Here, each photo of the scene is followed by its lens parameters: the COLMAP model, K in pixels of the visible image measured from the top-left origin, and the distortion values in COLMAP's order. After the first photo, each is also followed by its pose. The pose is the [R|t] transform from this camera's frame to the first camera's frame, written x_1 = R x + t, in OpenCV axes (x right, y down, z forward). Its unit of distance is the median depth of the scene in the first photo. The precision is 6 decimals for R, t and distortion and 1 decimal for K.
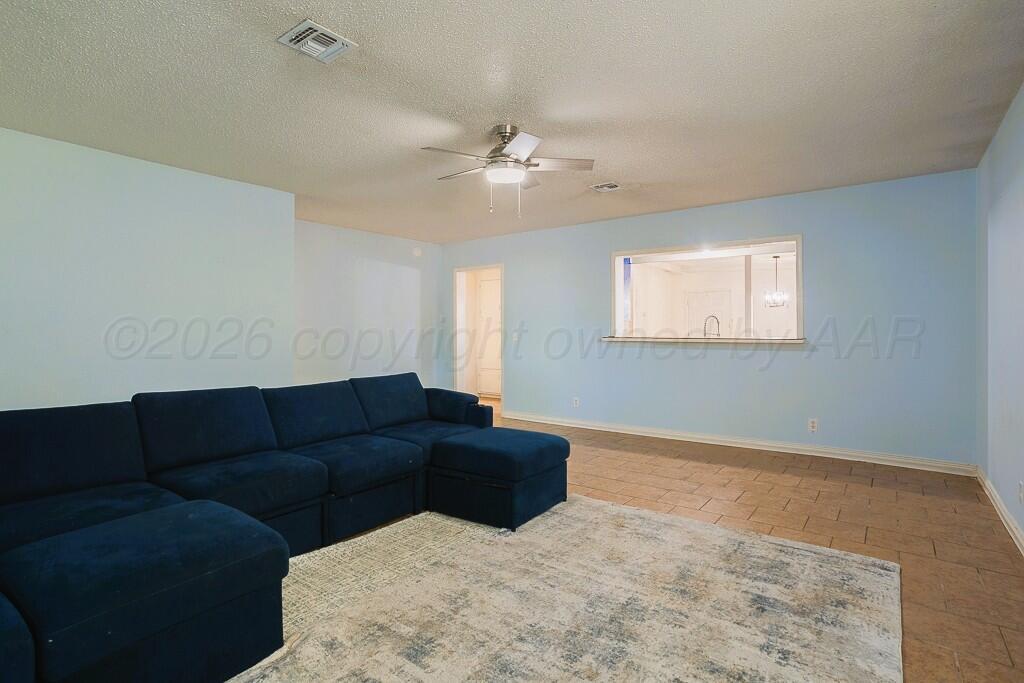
lens RADIAL K [[494.8, 0, 510.8], [0, 494.8, 335.1], [0, 0, 1]] dist [-0.047191, 0.026906]
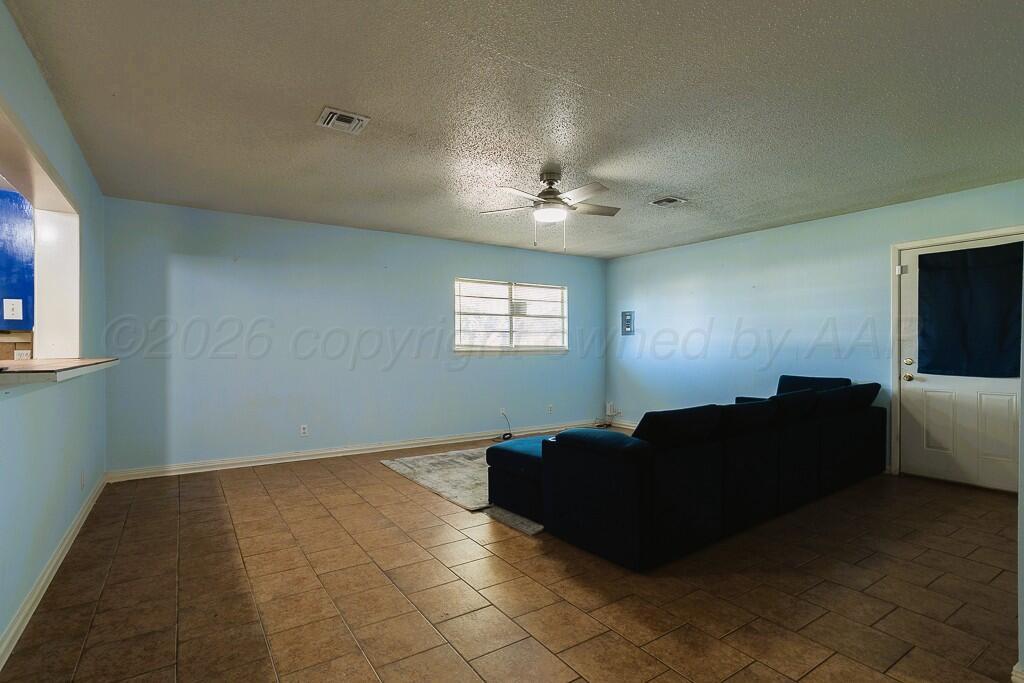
lens RADIAL K [[494.8, 0, 510.8], [0, 494.8, 335.1], [0, 0, 1]] dist [-0.047191, 0.026906]
pose [[-0.945220, 0.005018, 0.326395, -0.306389], [0.003305, 0.999978, -0.005803, -0.031821], [-0.326417, -0.004406, -0.945215, 2.127663]]
